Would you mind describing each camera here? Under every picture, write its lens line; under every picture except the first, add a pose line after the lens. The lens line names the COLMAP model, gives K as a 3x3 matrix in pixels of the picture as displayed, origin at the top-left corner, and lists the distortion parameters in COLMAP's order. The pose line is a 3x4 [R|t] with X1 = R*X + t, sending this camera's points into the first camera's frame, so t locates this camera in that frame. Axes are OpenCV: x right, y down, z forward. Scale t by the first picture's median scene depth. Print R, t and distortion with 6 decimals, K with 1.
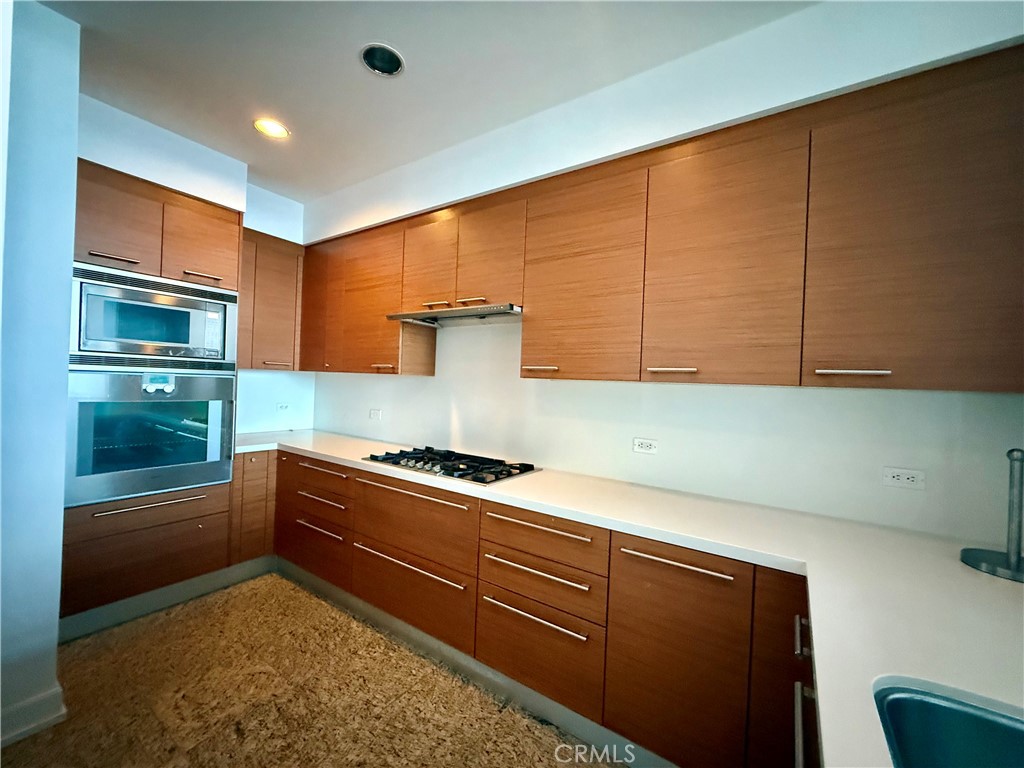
lens RADIAL K [[411.6, 0, 512.0], [0, 411.6, 384.0], [0, 0, 1]] dist [0.022733, 0.000200]
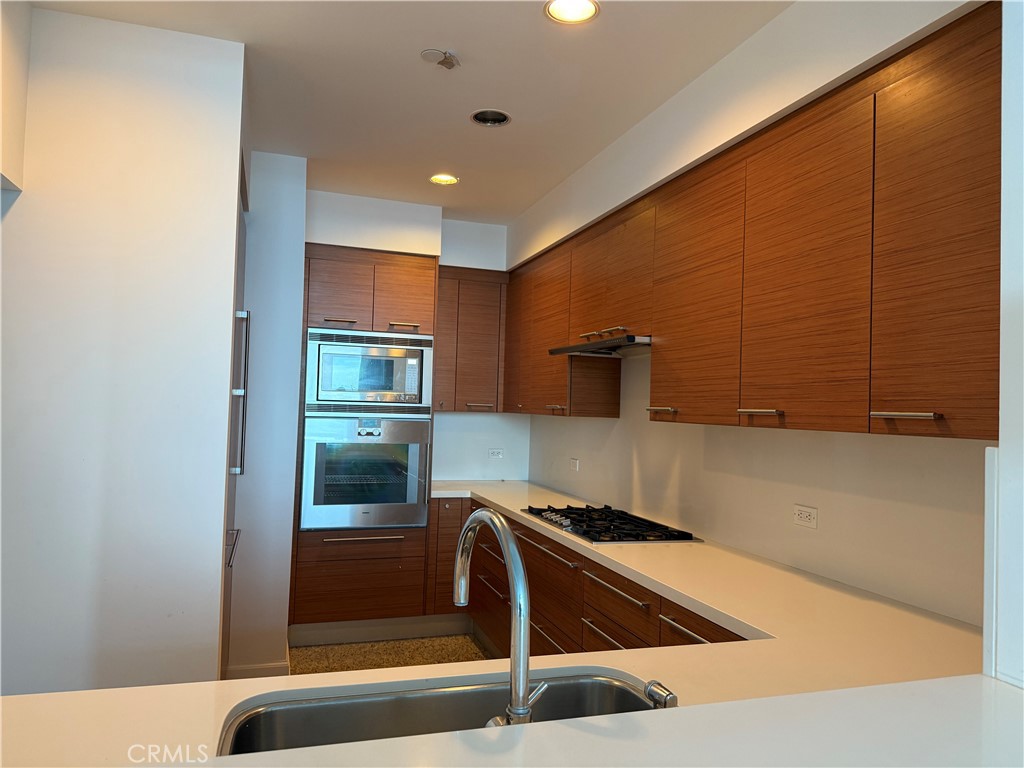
lens RADIAL K [[727.1, 0, 512.5], [0, 727.1, 393.0], [0, 0, 1]] dist [0.225420, -0.001046]
pose [[0.793373, -0.027351, -0.608121, 0.577018], [-0.001721, 0.998885, -0.047172, -0.000604], [0.608733, 0.038472, 0.792442, -0.284096]]
